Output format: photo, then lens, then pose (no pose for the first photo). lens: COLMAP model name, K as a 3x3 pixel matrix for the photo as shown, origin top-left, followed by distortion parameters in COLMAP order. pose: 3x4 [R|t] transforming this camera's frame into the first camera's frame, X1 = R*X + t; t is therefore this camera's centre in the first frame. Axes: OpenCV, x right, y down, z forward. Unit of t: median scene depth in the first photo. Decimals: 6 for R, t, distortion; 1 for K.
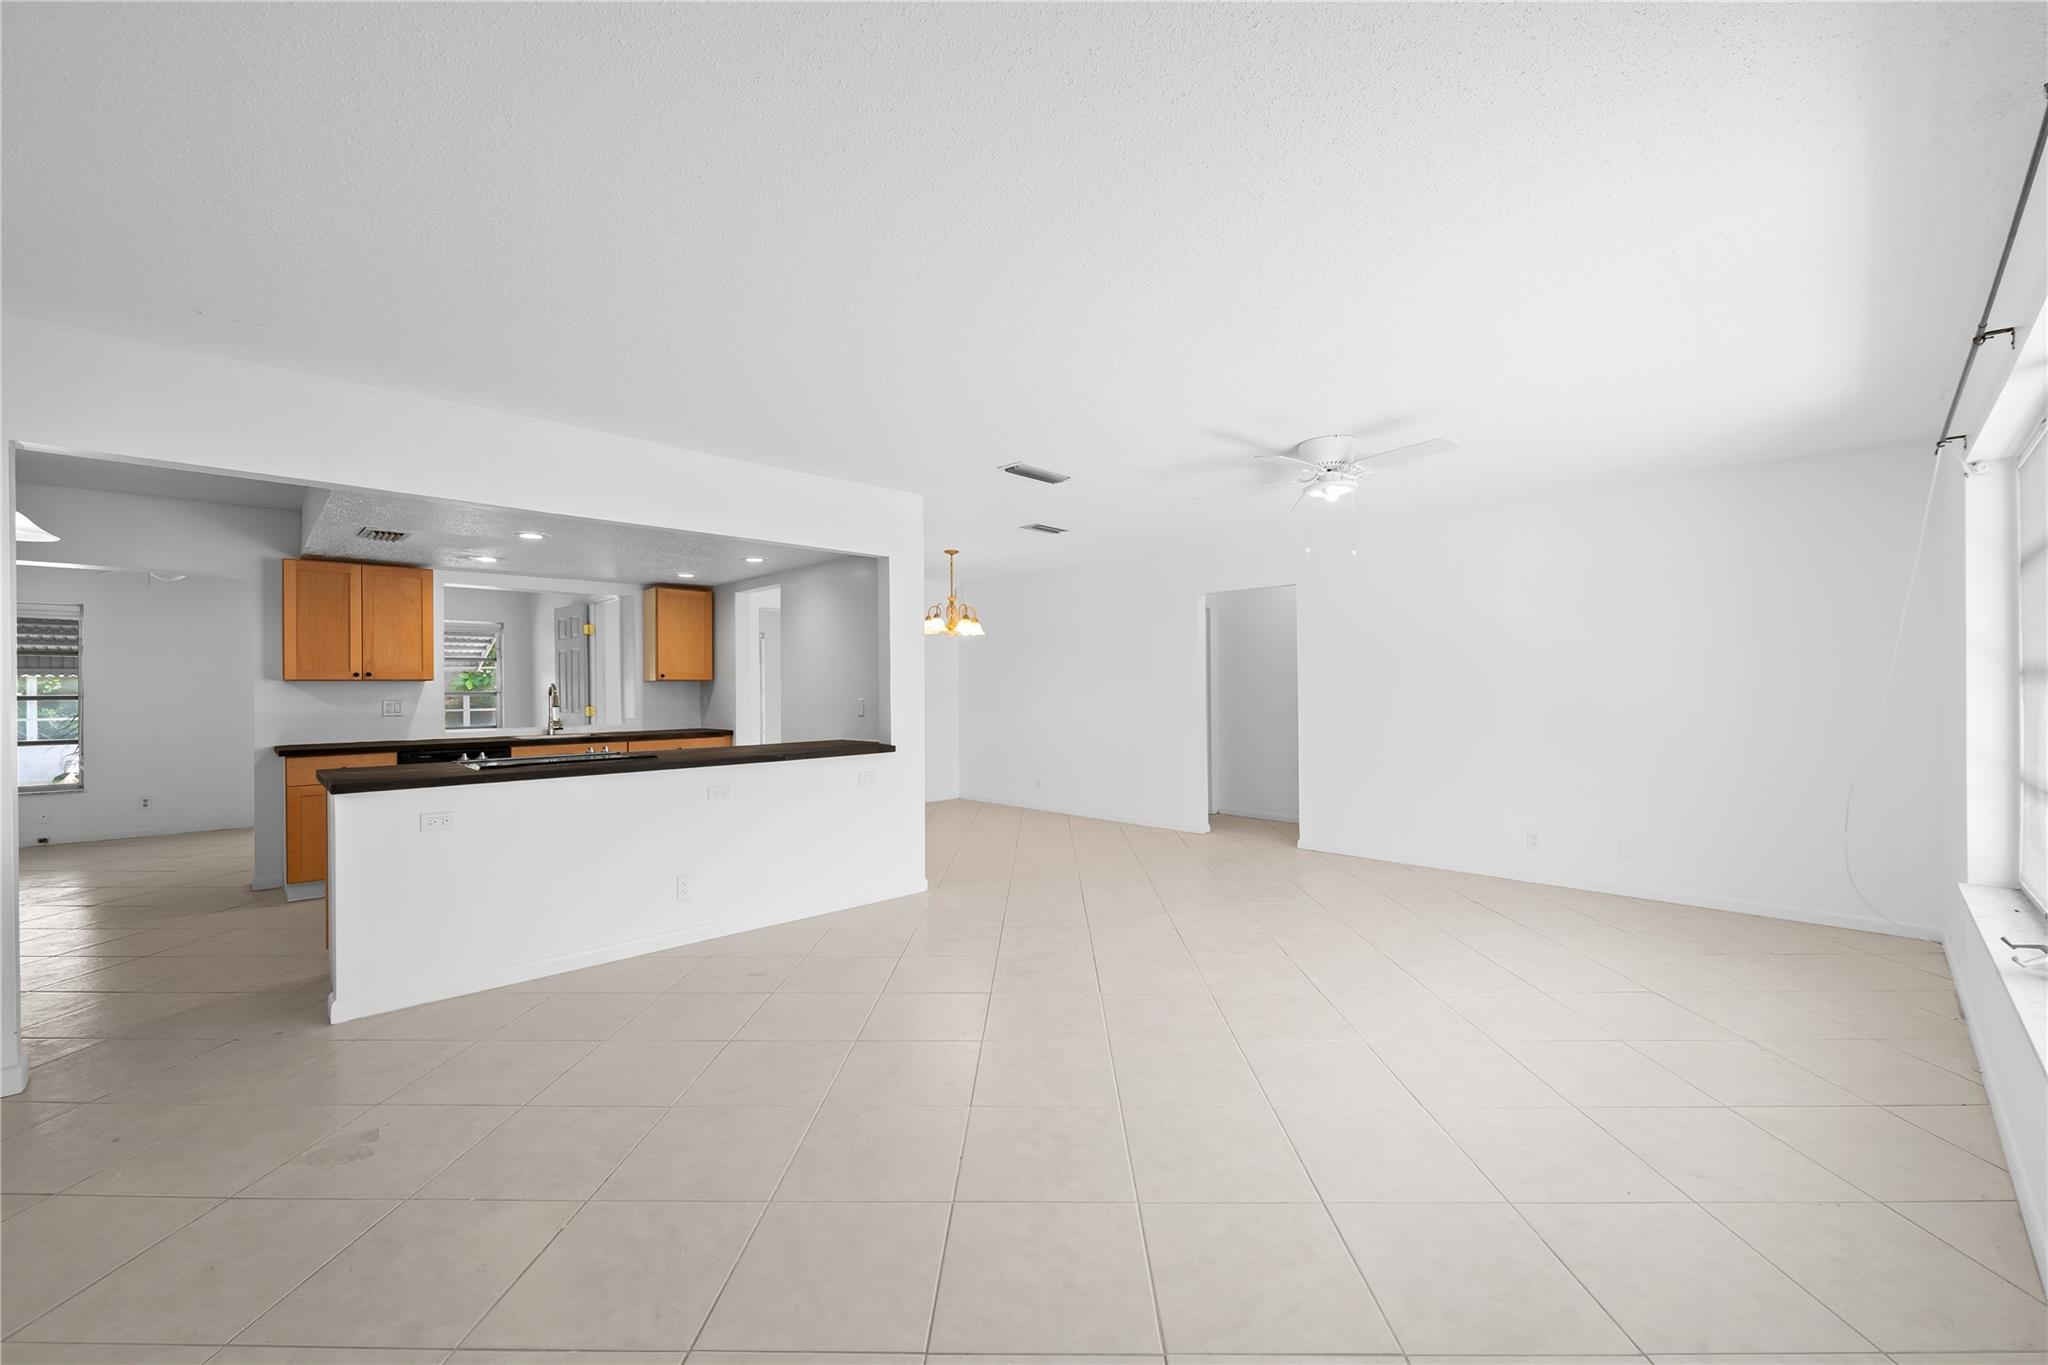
lens RADIAL K [[817.5, 0, 1029.7], [0, 817.5, 680.3], [0, 0, 1]] dist [0.000052, -0.000345]
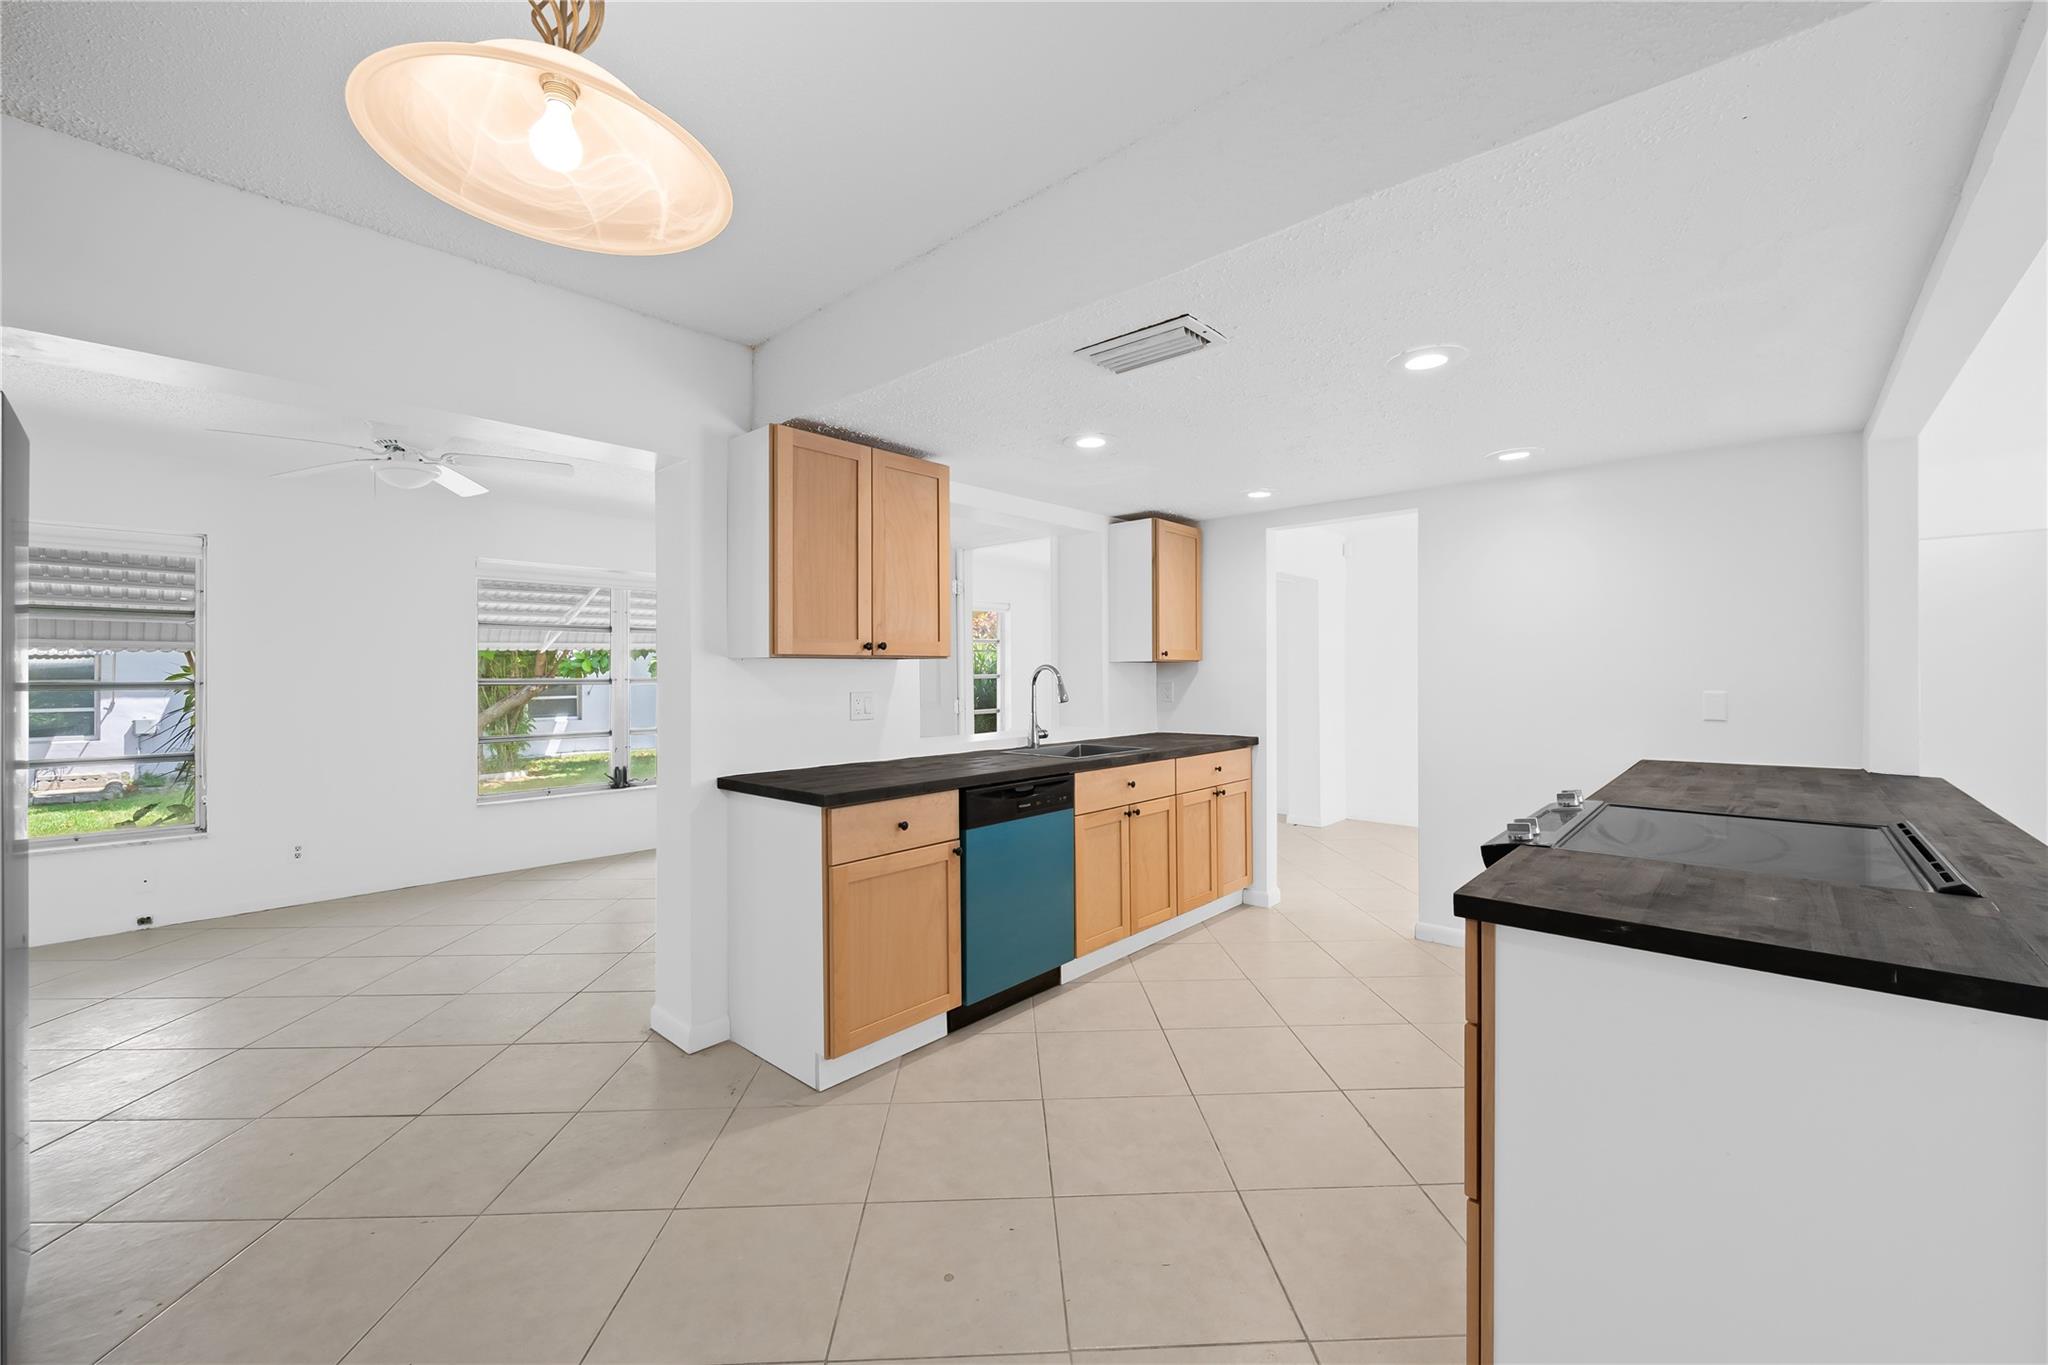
lens RADIAL K [[817.5, 0, 1029.7], [0, 817.5, 680.3], [0, 0, 1]] dist [0.000052, -0.000345]
pose [[0.997865, 0.000826, 0.065305, -0.715208], [-0.001804, 0.999887, 0.014913, 0.006944], [-0.065285, -0.014999, 0.997754, 0.425363]]
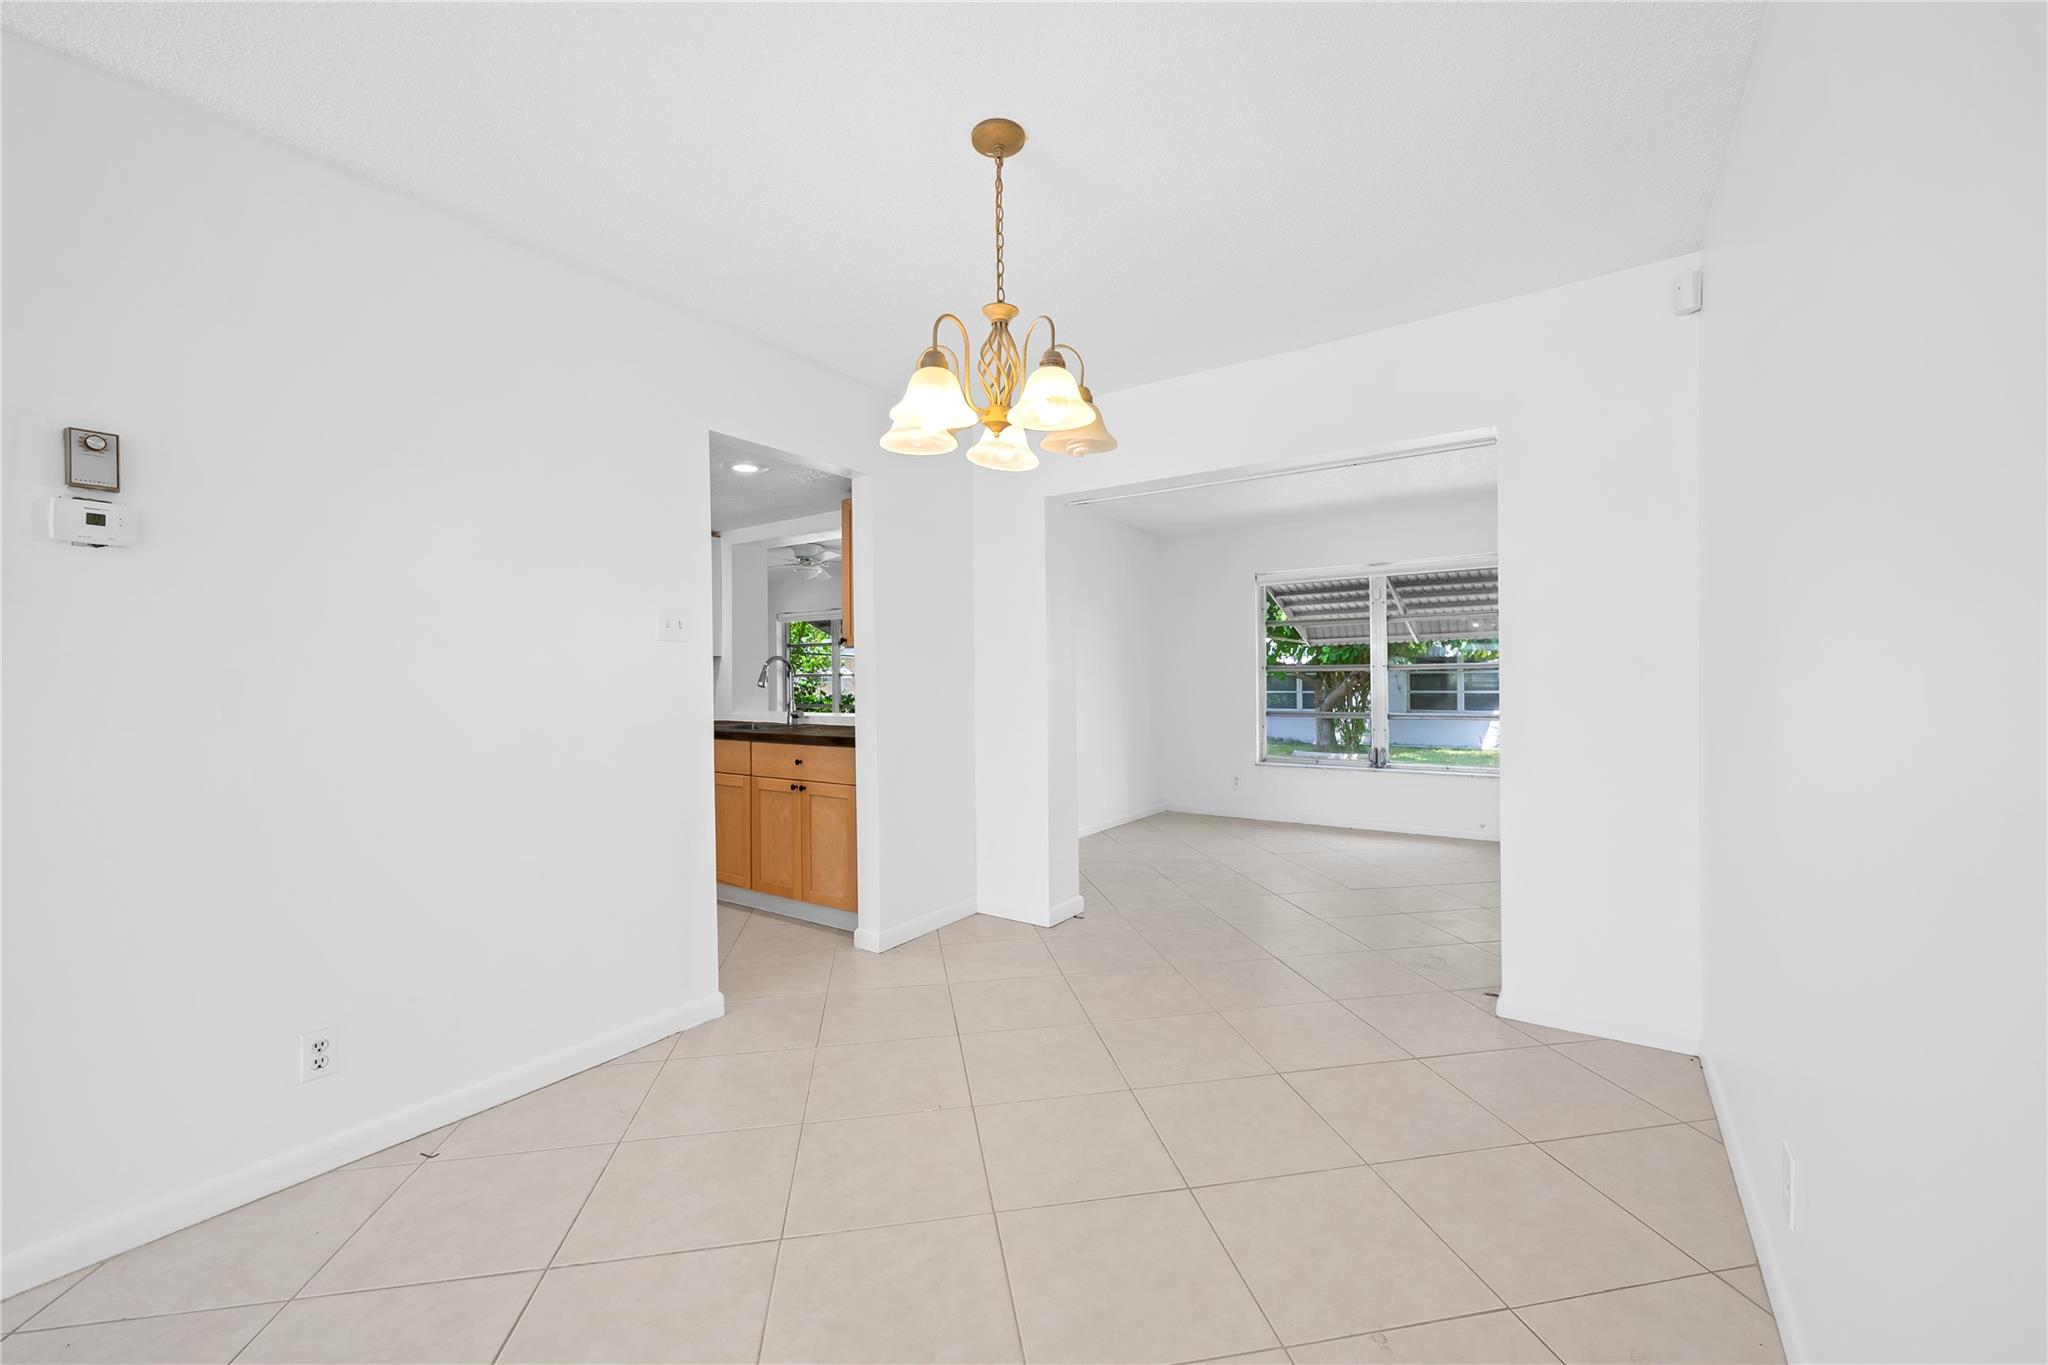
lens RADIAL K [[817.5, 0, 1029.7], [0, 817.5, 680.3], [0, 0, 1]] dist [0.000052, -0.000345]
pose [[0.192275, 0.012249, -0.981265, 0.220397], [0.010461, 0.999840, 0.014530, 0.020606], [0.981285, -0.013059, 0.192116, 1.211026]]
